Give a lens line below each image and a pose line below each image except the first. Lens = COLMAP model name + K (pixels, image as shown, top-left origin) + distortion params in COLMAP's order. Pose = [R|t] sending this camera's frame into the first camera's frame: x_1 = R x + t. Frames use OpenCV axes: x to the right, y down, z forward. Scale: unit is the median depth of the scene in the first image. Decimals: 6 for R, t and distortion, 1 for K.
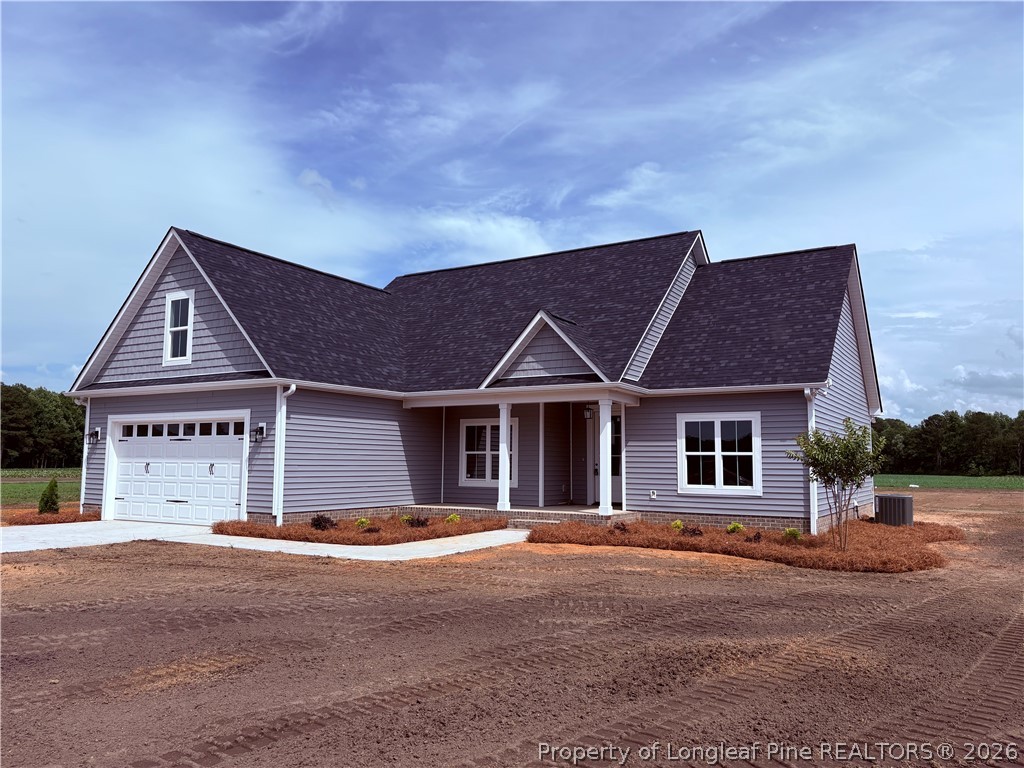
lens RADIAL K [[777.4, 0, 514.4], [0, 777.4, 388.6], [0, 0, 1]] dist [0.073297, -0.092383]
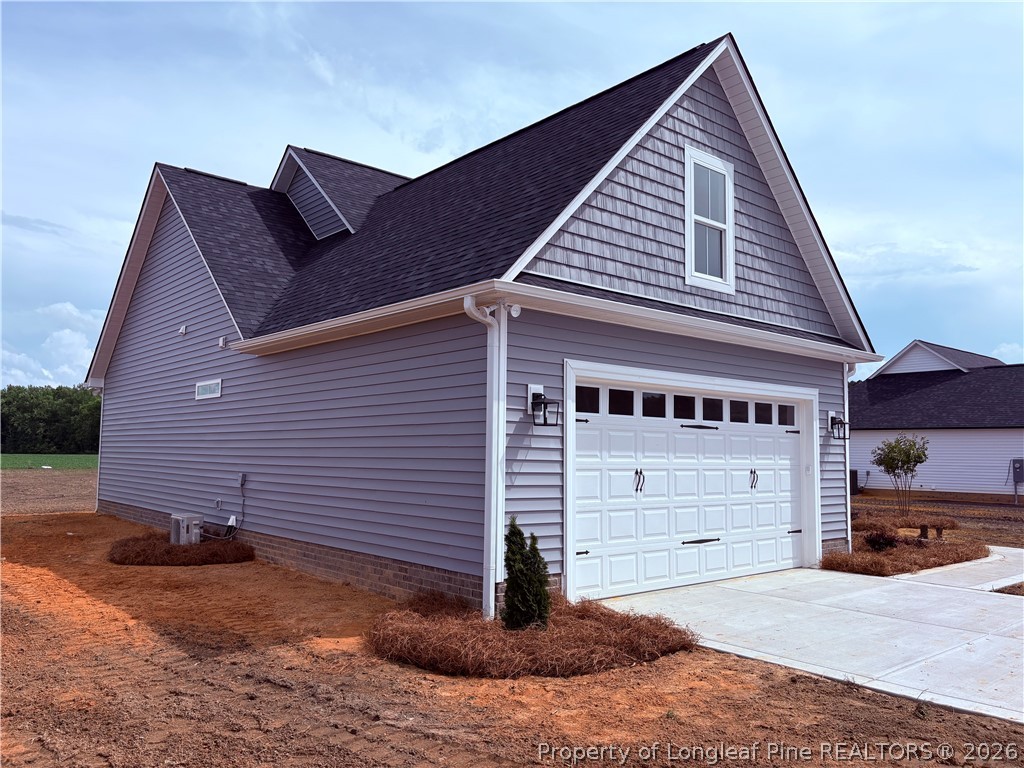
lens RADIAL K [[777.4, 0, 514.4], [0, 777.4, 388.6], [0, 0, 1]] dist [0.073297, -0.092383]
pose [[0.311462, 0.075833, 0.947228, -1.009921], [-0.096565, 0.994176, -0.047839, 0.079602], [-0.945339, -0.076569, 0.316971, 0.983540]]
